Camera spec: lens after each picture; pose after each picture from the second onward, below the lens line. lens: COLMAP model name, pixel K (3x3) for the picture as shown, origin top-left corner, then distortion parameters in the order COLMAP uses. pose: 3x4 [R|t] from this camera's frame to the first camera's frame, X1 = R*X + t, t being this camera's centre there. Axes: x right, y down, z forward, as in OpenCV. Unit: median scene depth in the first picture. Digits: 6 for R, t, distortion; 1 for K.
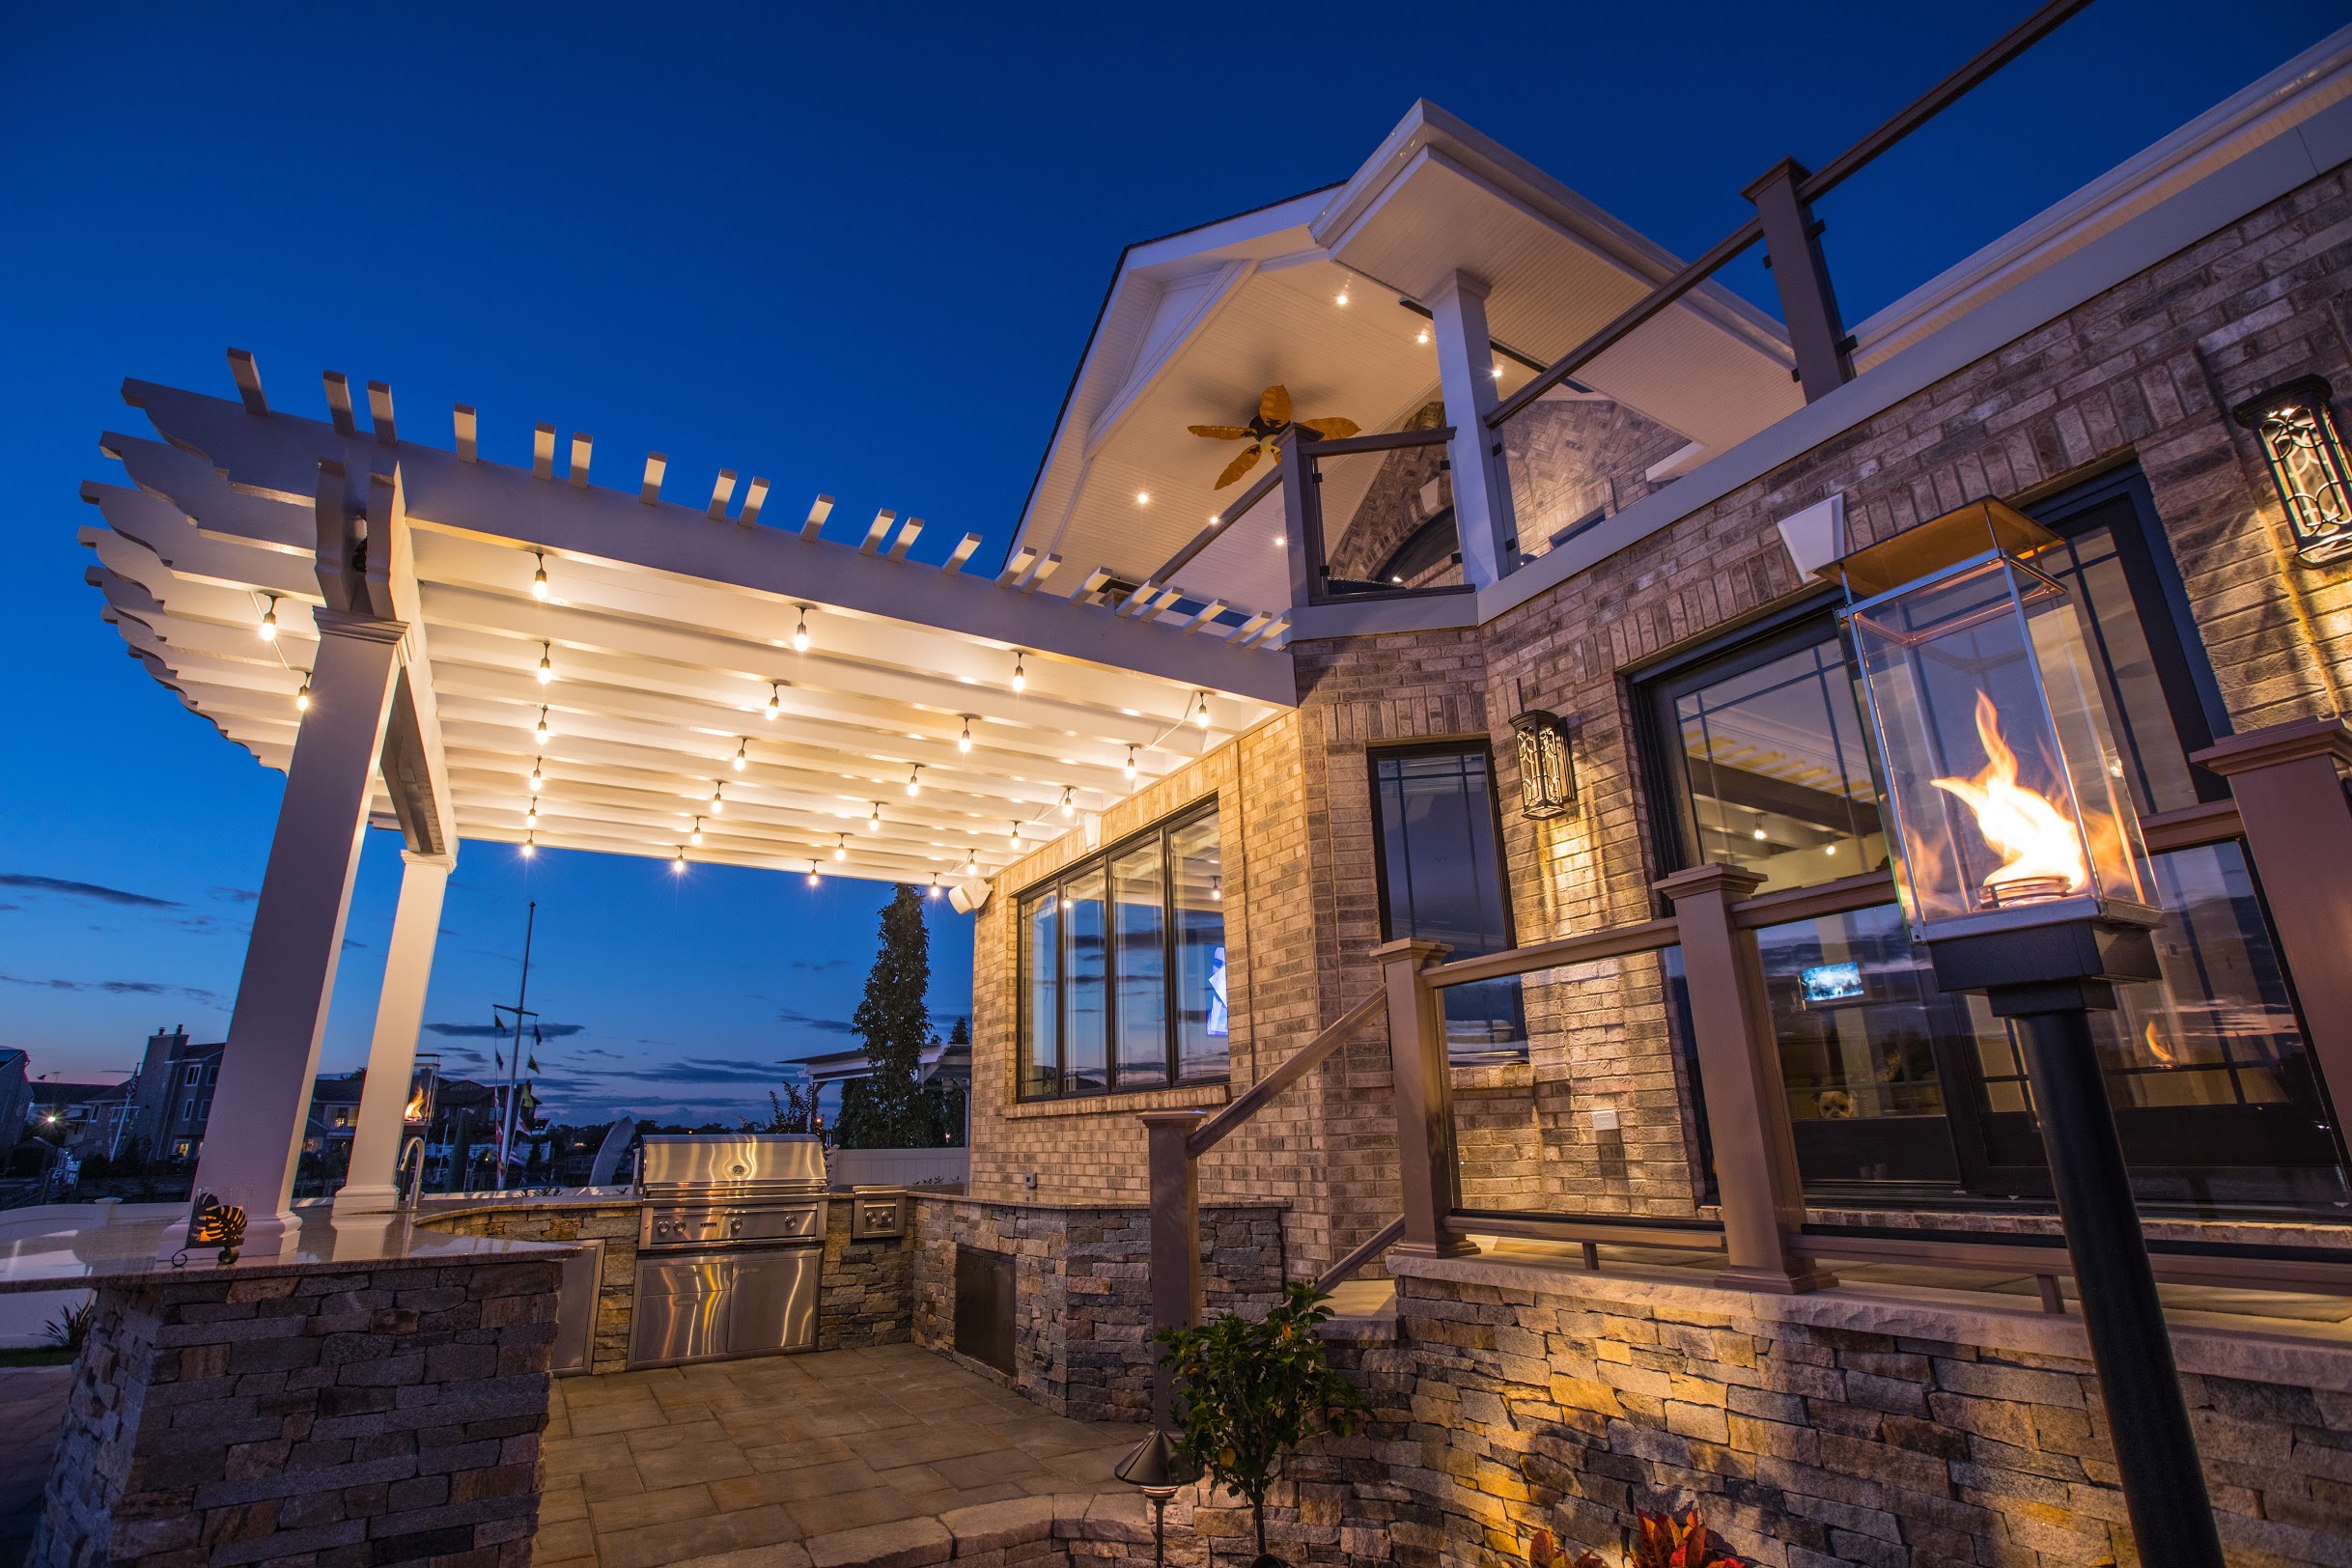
lens RADIAL K [[1075.2, 0, 1184.3], [0, 1075.2, 809.9], [0, 0, 1]] dist [-0.043085, 0.004838]
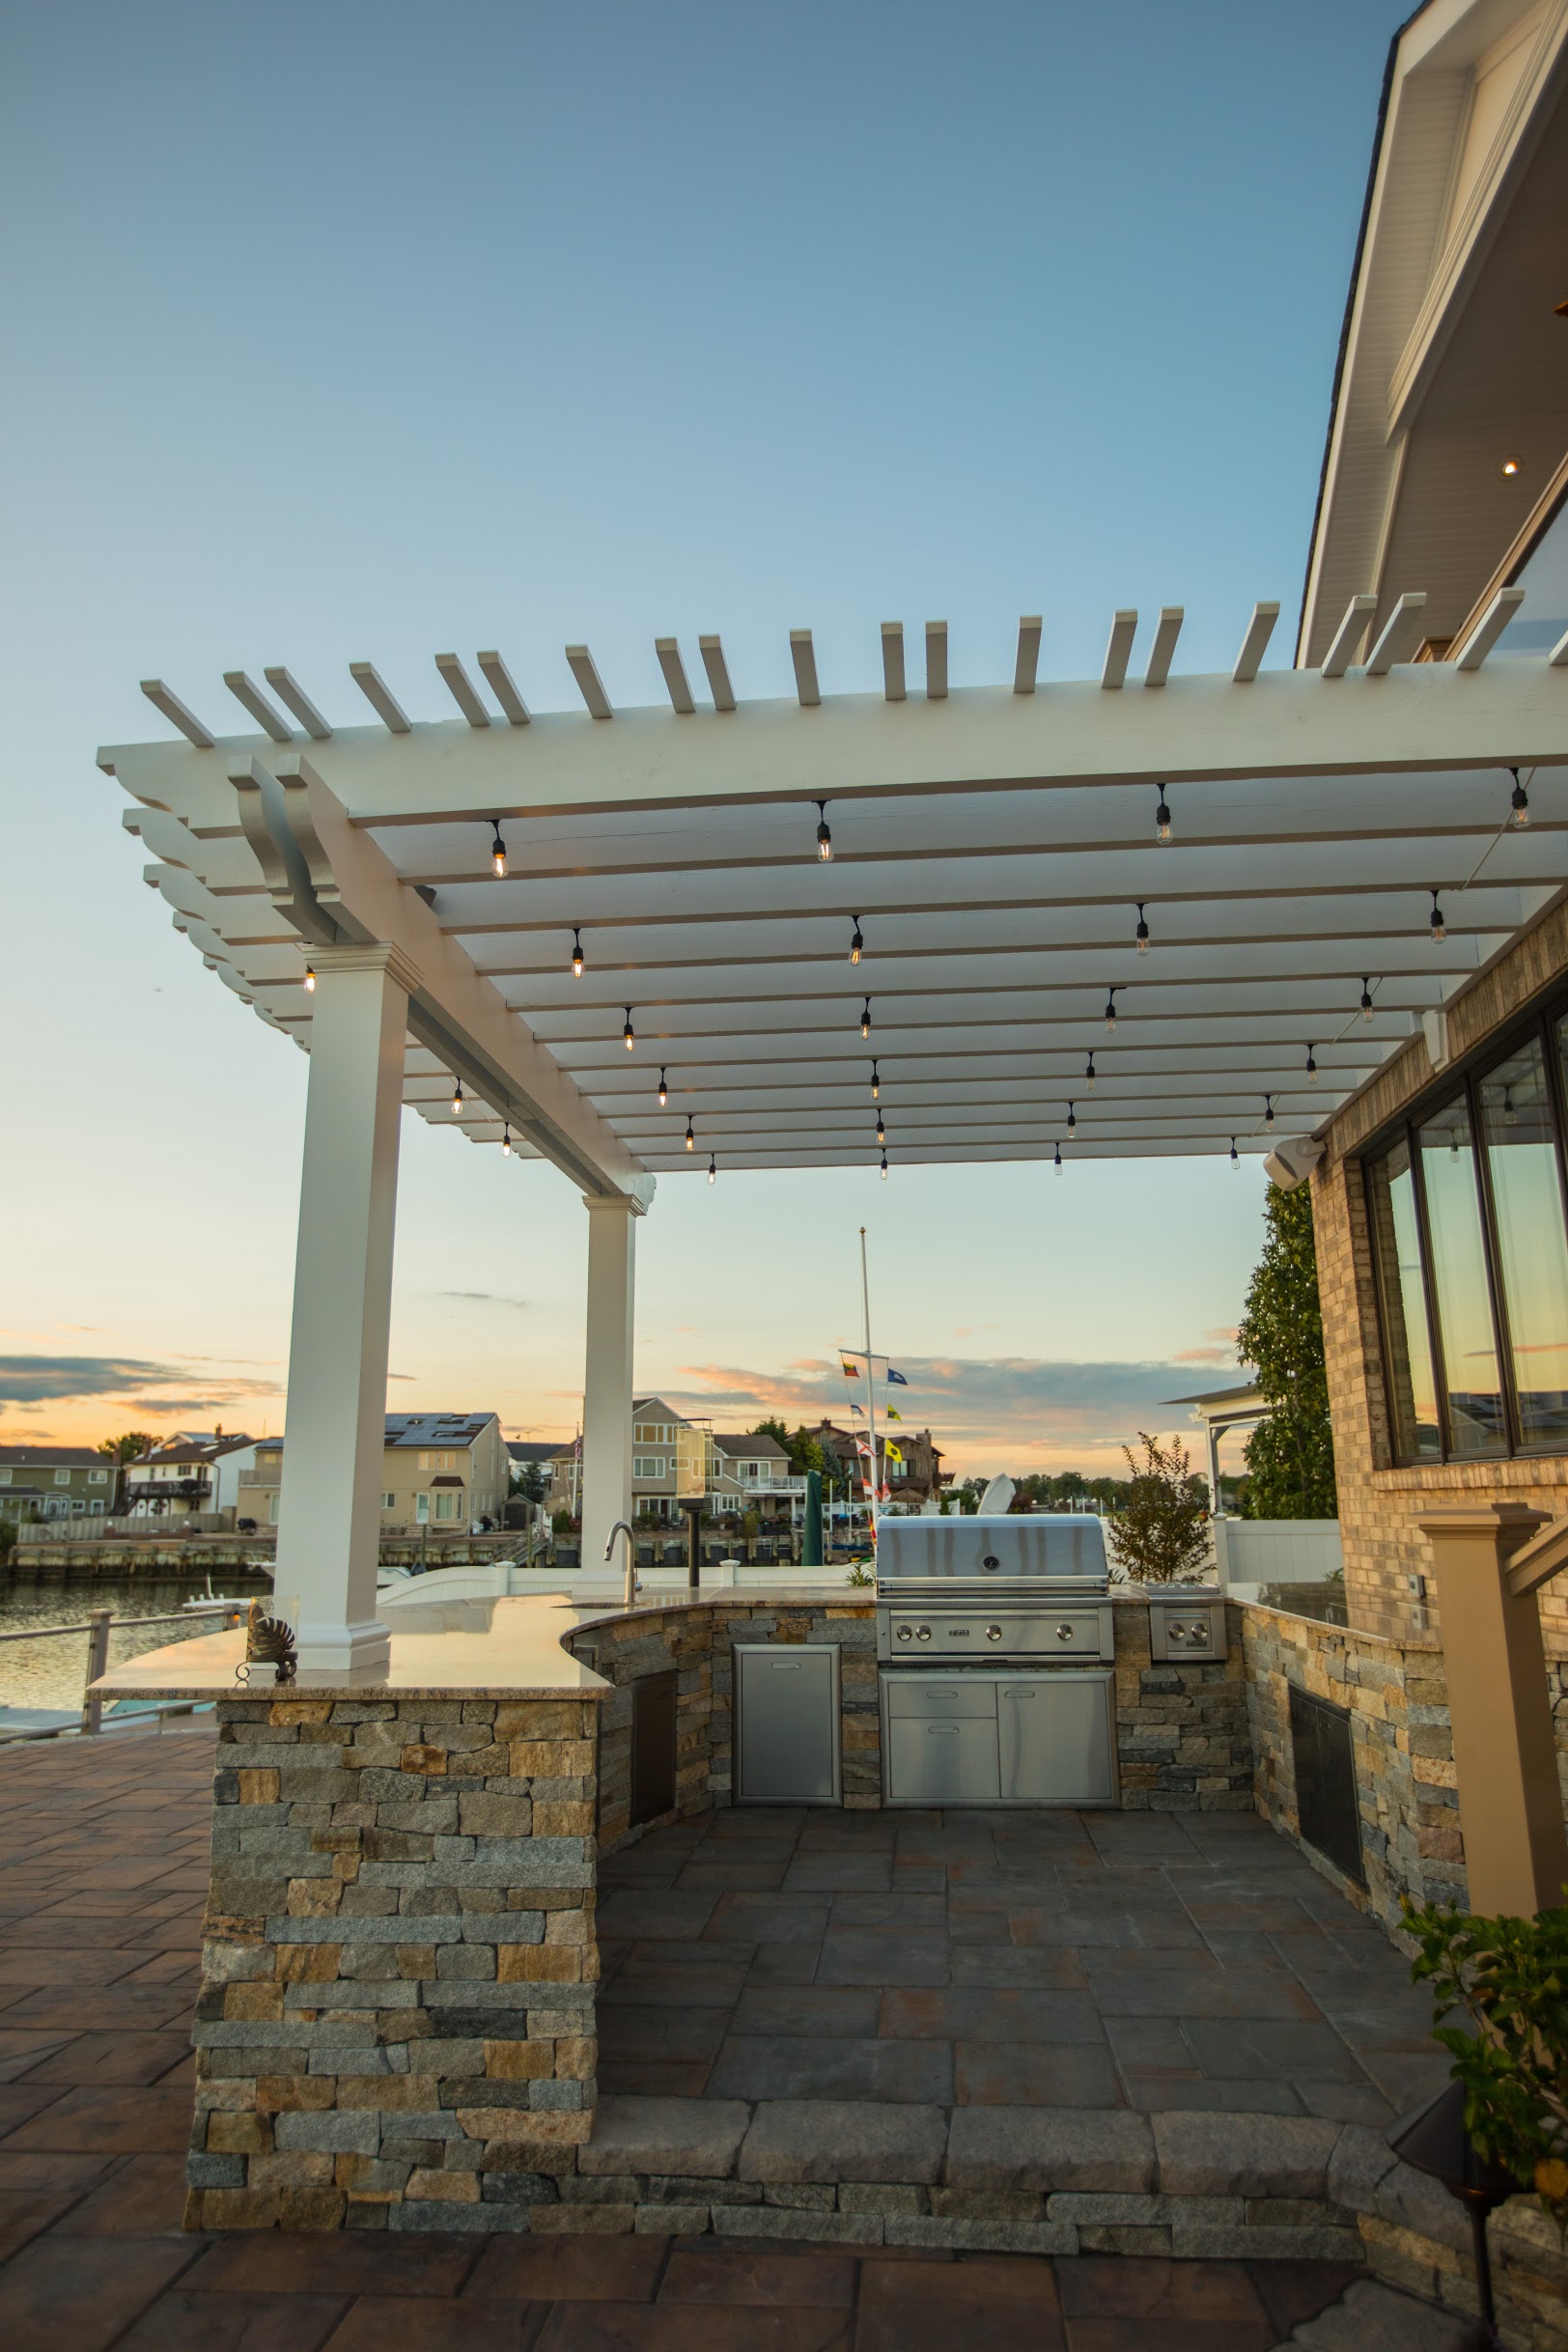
lens RADIAL K [[1427.2, 0, 772.3], [0, 1427.2, 1155.4], [0, 0, 1]] dist [-0.042303, 0.001900]
pose [[0.793629, -0.127937, -0.594798, 0.124964], [0.166812, 0.985933, 0.010506, 0.019282], [0.585086, -0.107558, 0.803807, 0.155944]]
